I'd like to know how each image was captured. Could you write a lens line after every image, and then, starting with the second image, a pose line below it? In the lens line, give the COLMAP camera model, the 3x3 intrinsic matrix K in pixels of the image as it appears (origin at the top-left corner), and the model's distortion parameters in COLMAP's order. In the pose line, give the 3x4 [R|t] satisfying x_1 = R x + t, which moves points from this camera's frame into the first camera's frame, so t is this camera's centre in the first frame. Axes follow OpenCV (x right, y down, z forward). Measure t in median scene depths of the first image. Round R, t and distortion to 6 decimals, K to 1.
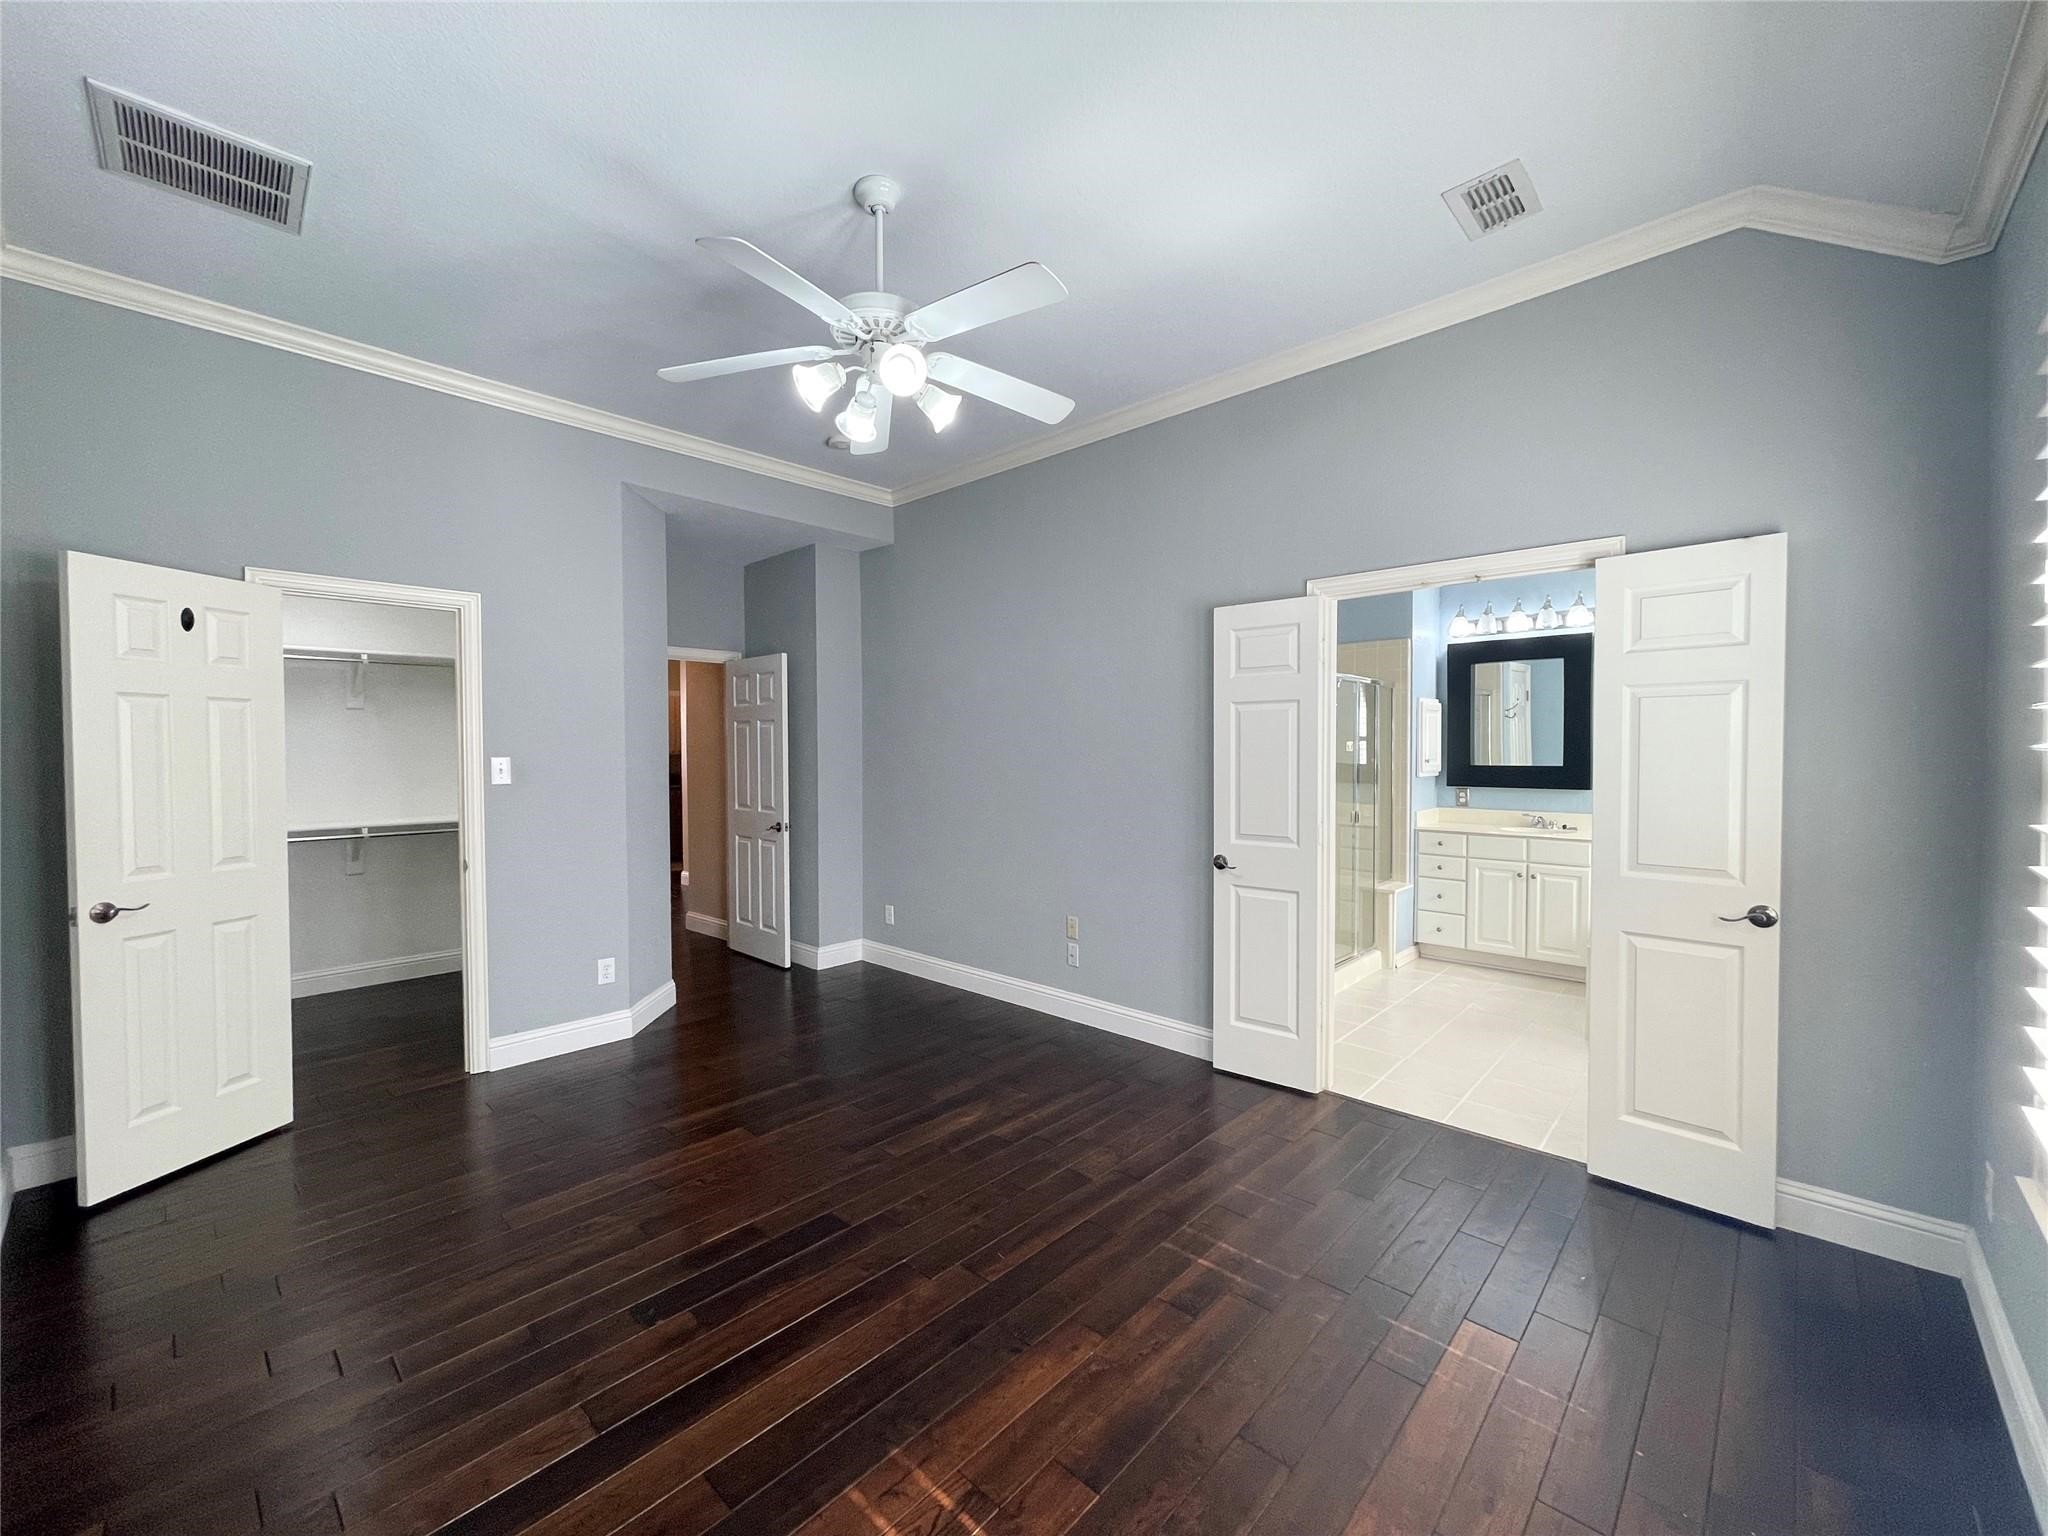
lens RADIAL K [[824.6, 0, 1019.8], [0, 824.6, 766.7], [0, 0, 1]] dist [0.003297, 0.000837]
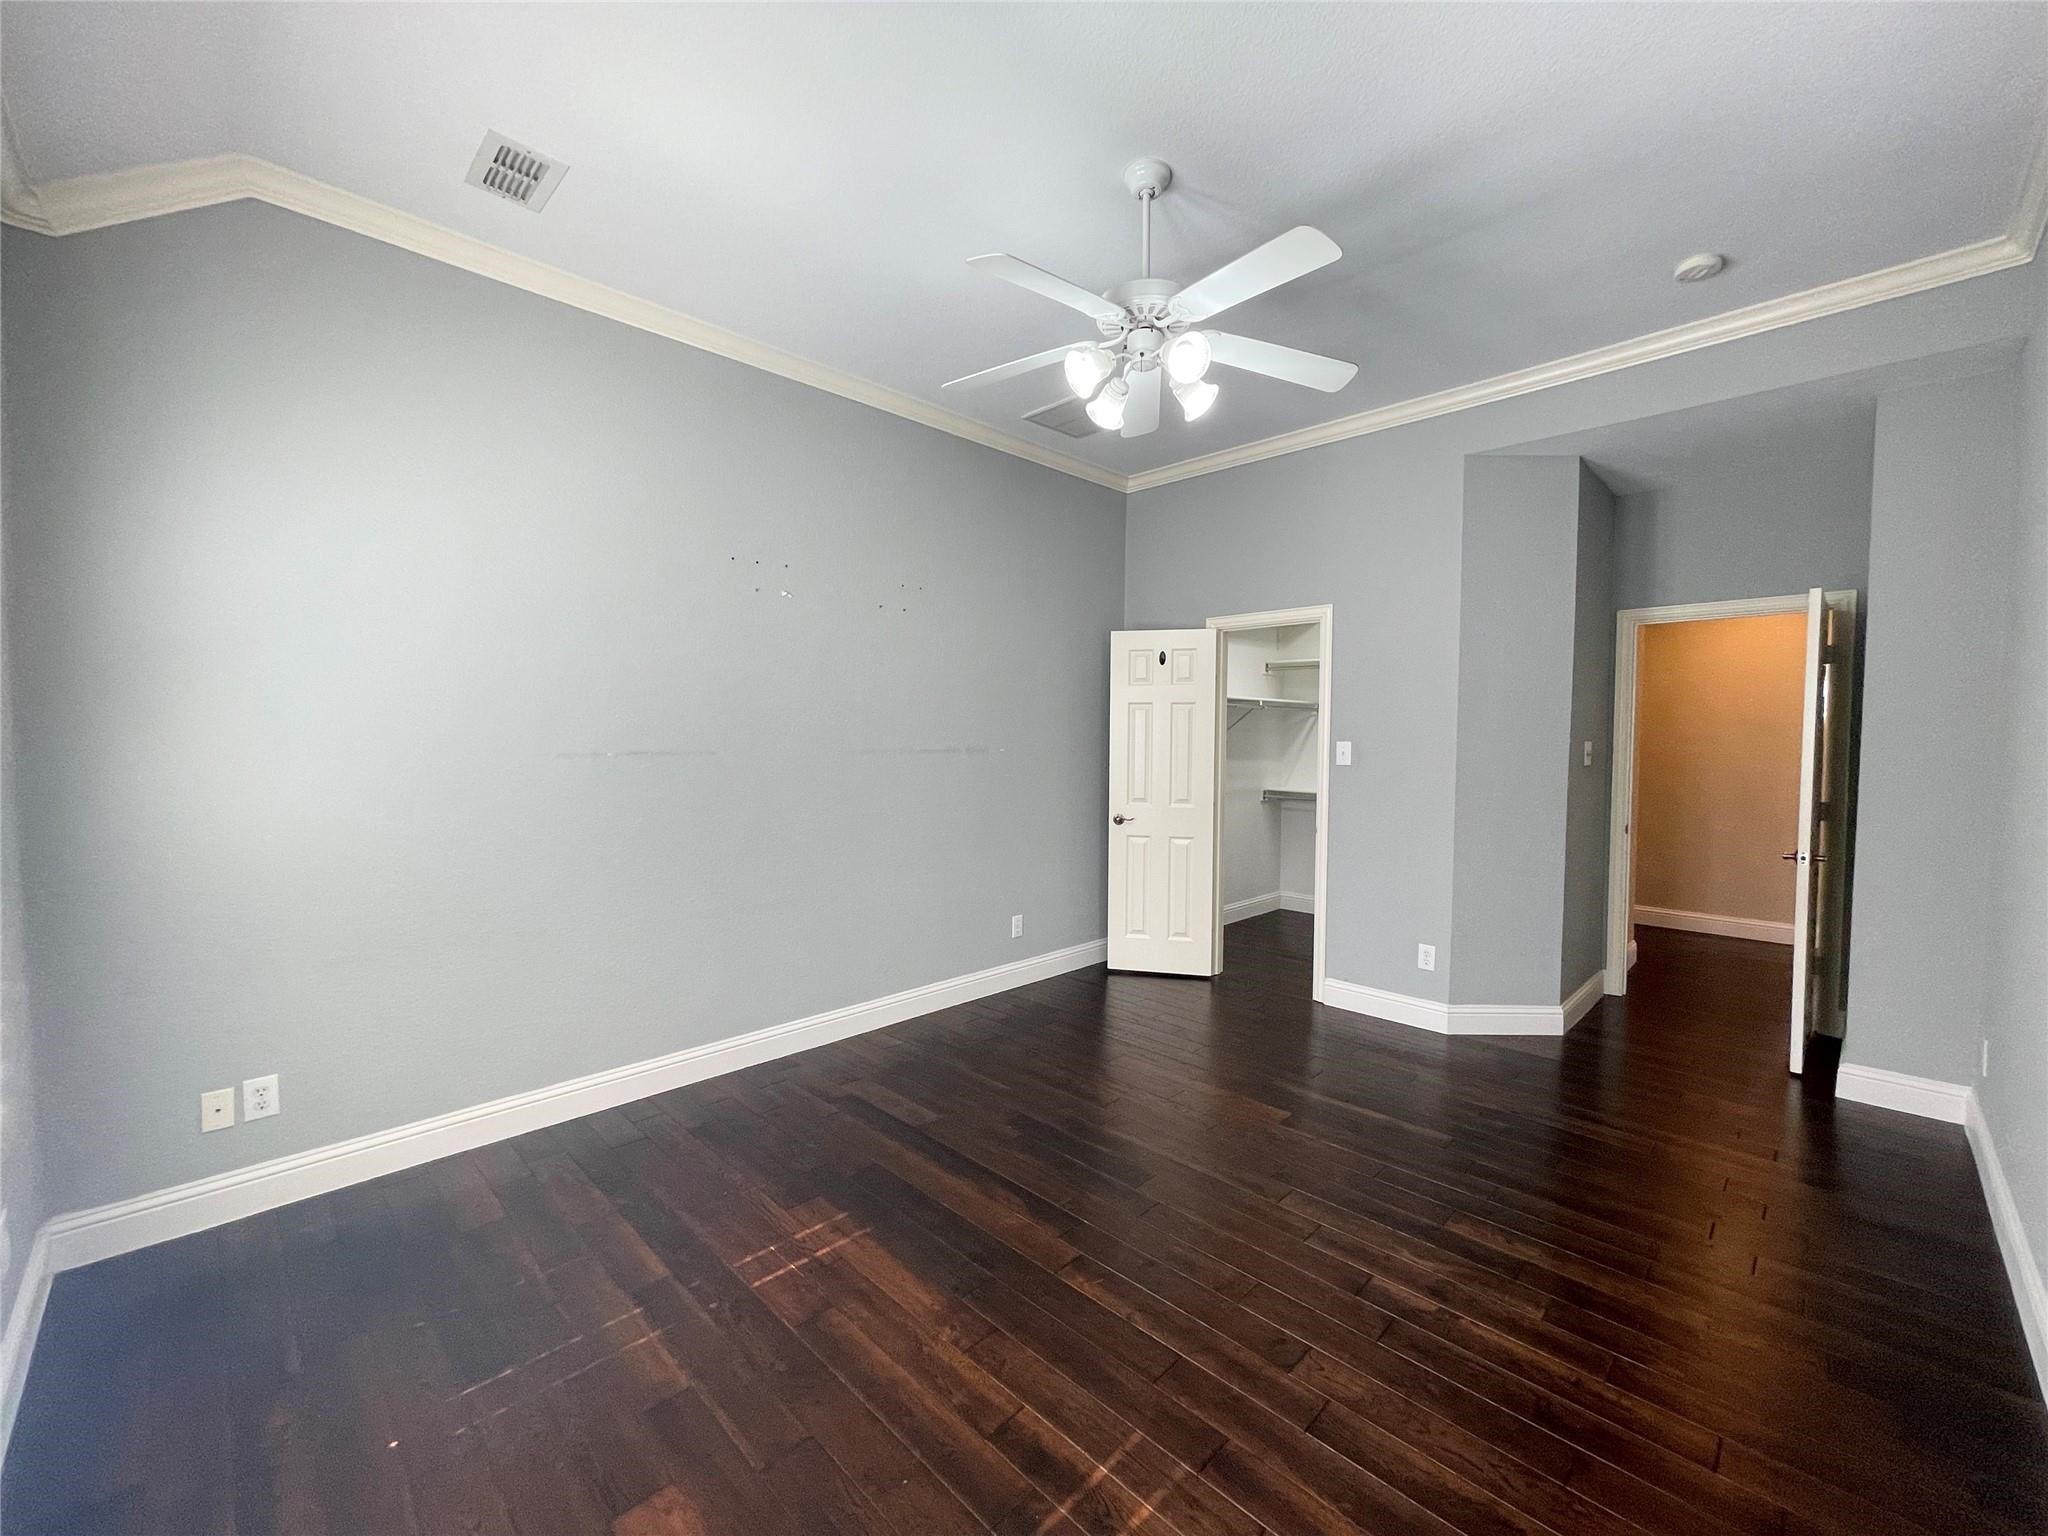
lens RADIAL K [[824.6, 0, 1019.8], [0, 824.6, 766.7], [0, 0, 1]] dist [0.003297, 0.000837]
pose [[-0.025726, 0.039649, -0.998882, 0.563834], [-0.028554, 0.998776, 0.040380, -0.010649], [0.999261, 0.029561, -0.024562, 0.590021]]
